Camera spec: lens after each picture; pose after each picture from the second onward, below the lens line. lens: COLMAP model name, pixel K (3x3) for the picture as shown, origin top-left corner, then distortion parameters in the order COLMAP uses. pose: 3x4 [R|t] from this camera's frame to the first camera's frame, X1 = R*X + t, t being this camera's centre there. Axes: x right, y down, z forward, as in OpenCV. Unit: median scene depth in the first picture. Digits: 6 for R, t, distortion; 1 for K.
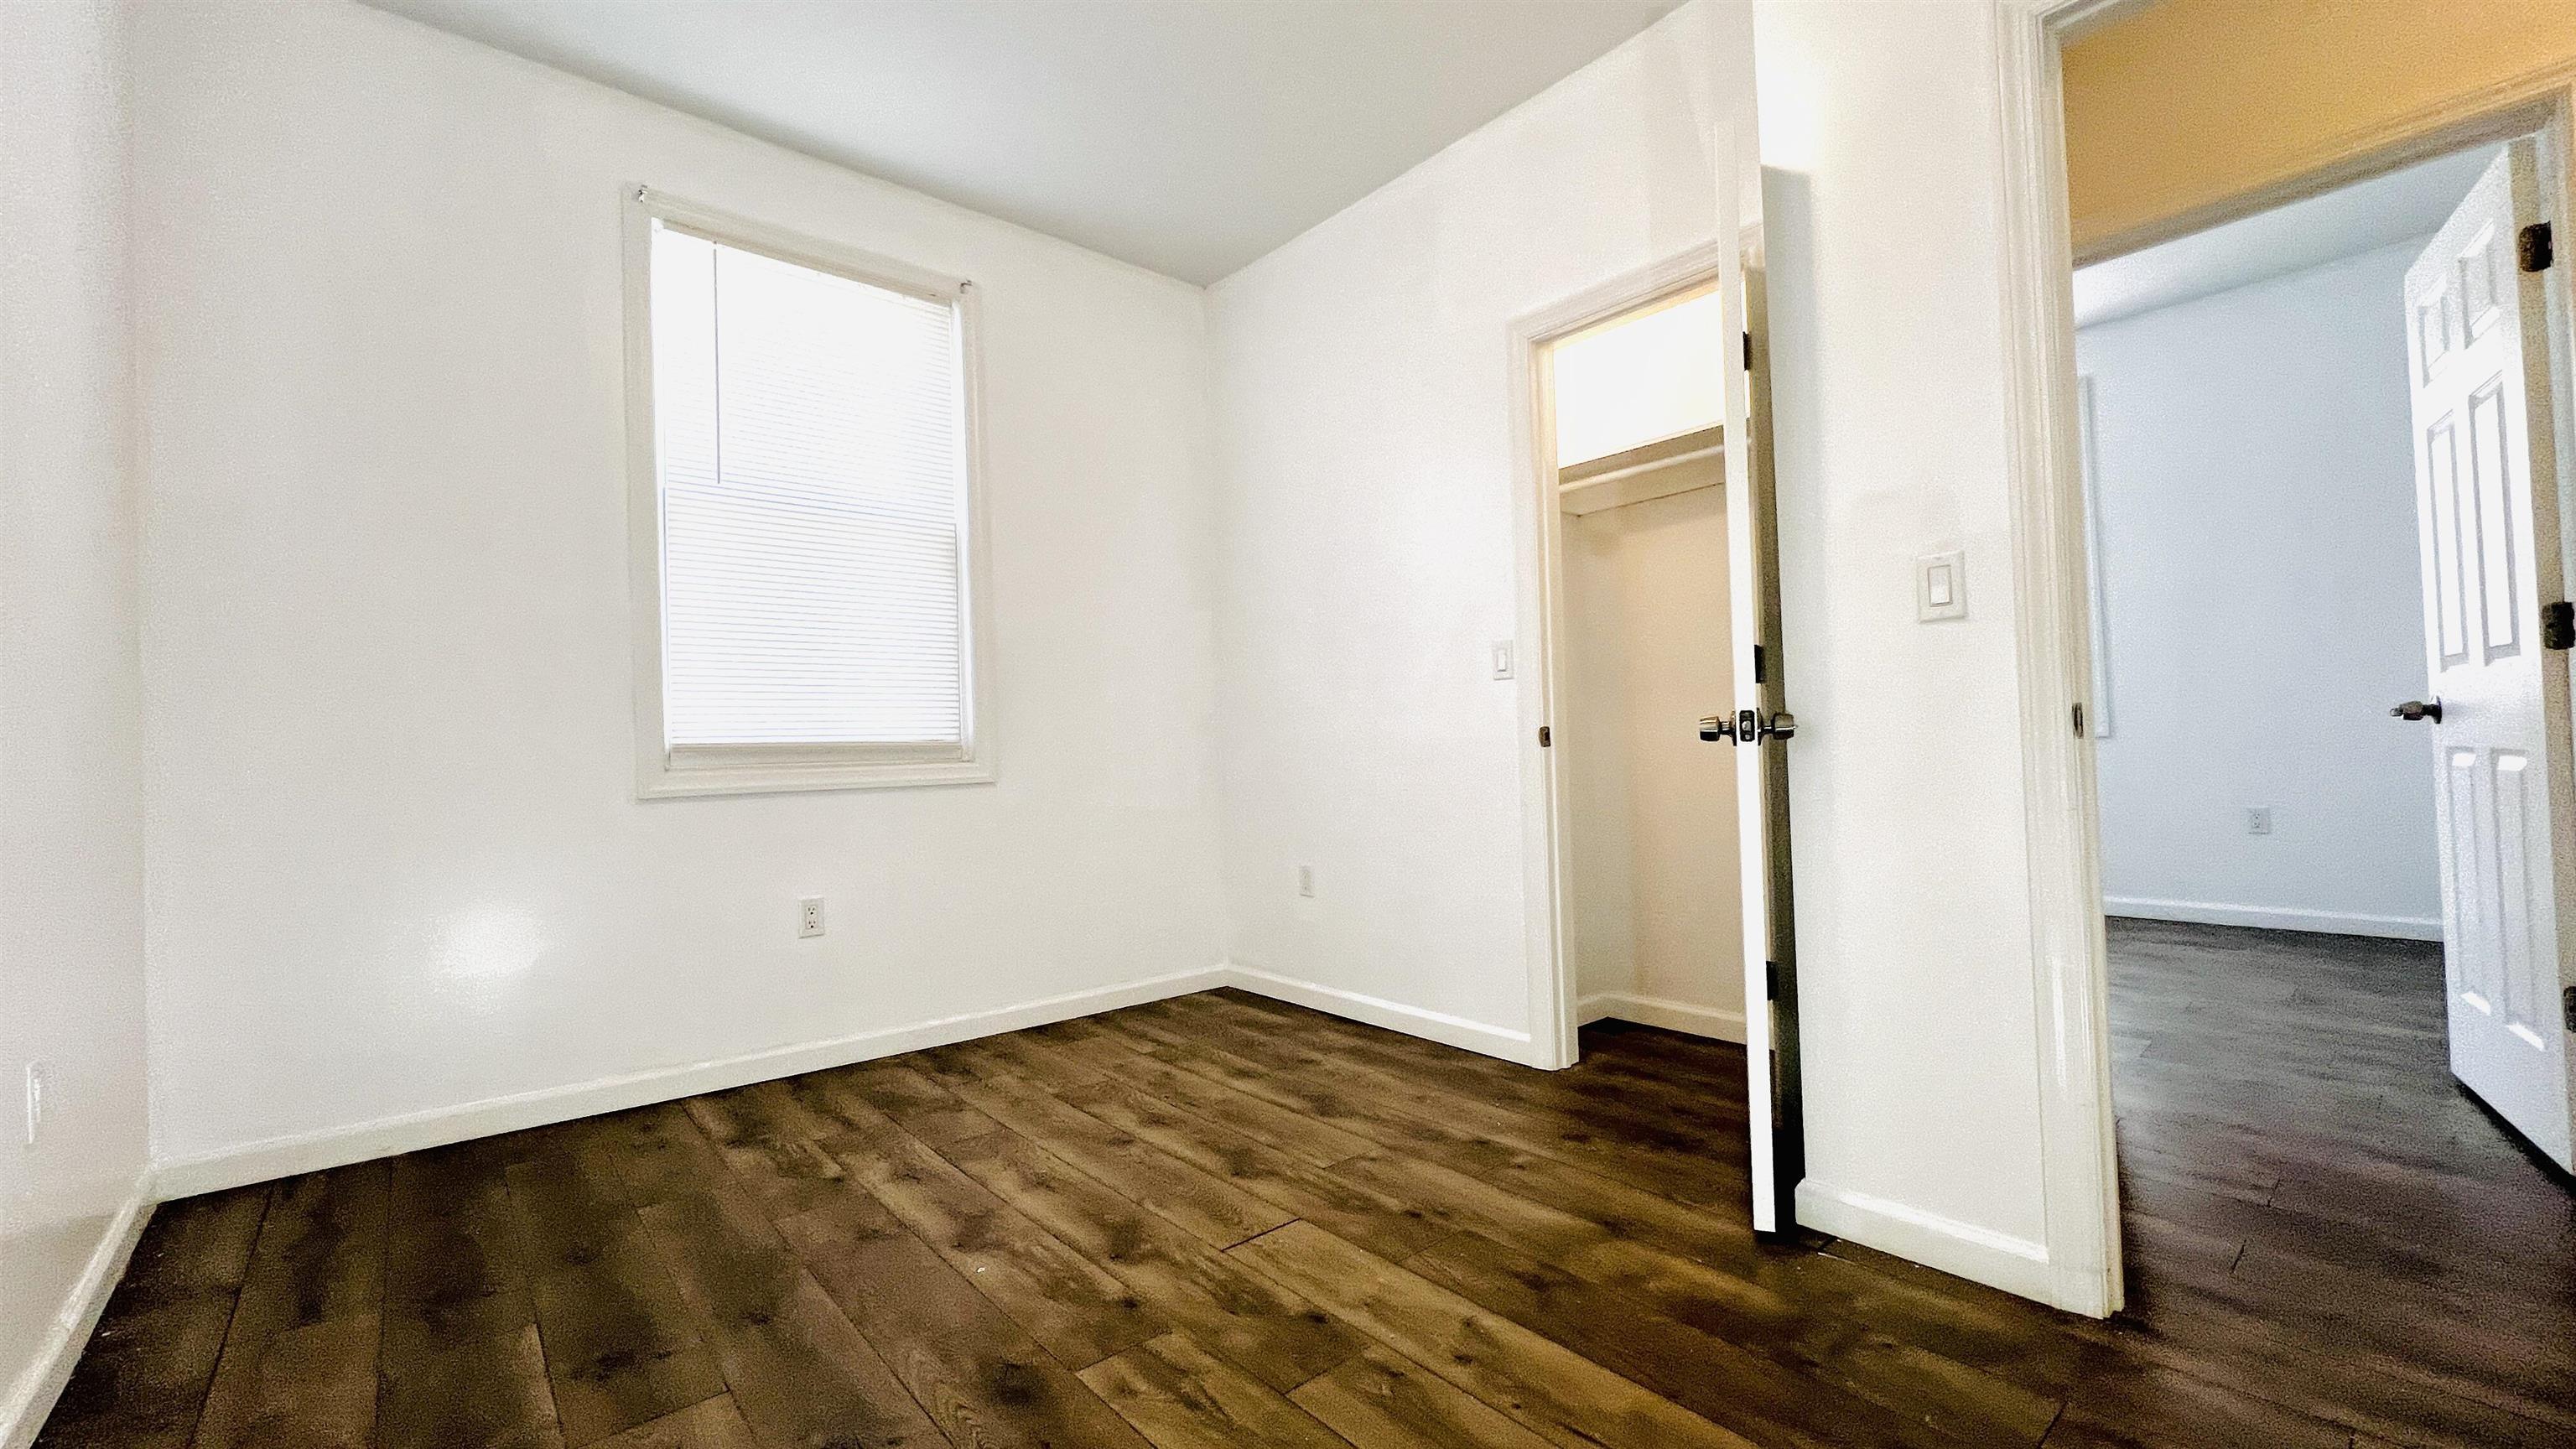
lens RADIAL K [[1039.6, 0, 1279.0], [0, 1039.6, 722.5], [0, 0, 1]] dist [-0.000051, -0.000032]
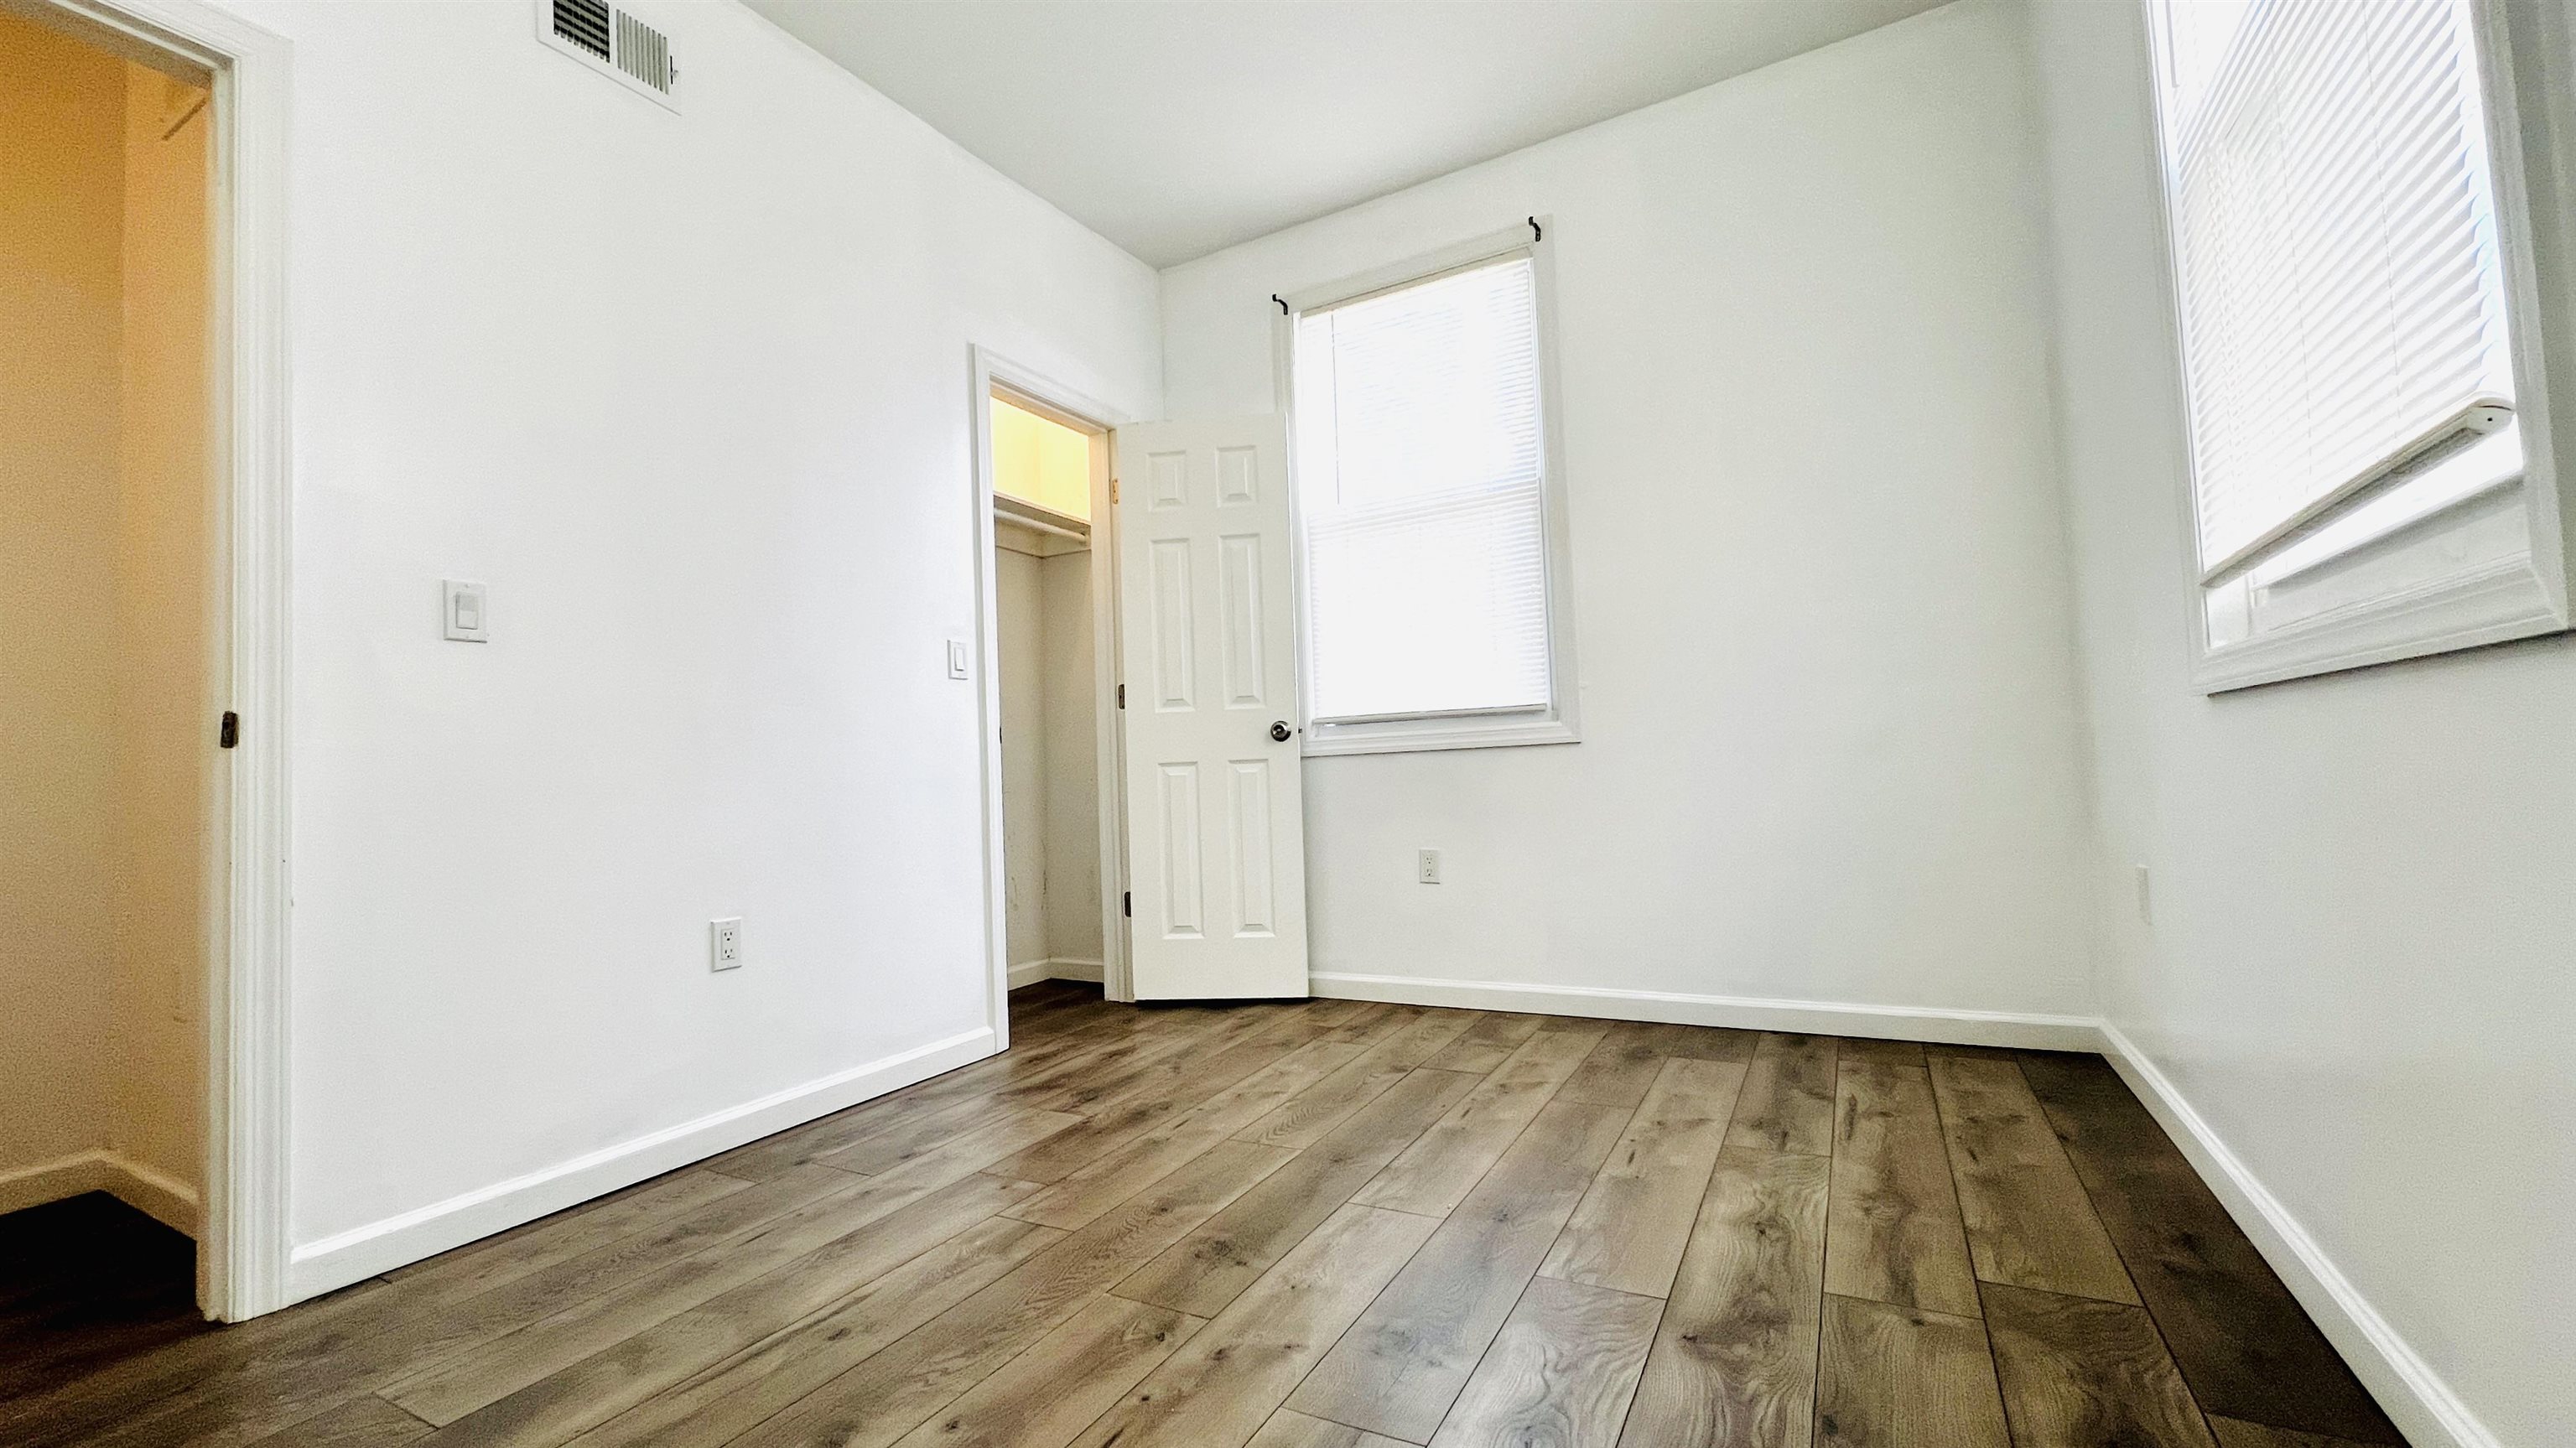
lens RADIAL K [[1039.5, 0, 1279.0], [0, 1039.5, 722.0], [0, 0, 1]] dist [-0.000051, -0.000032]
pose [[0.348244, -0.039363, -0.936577, 0.510132], [0.063361, 0.997821, -0.018378, 0.039883], [0.935260, -0.052943, 0.349979, 0.433105]]
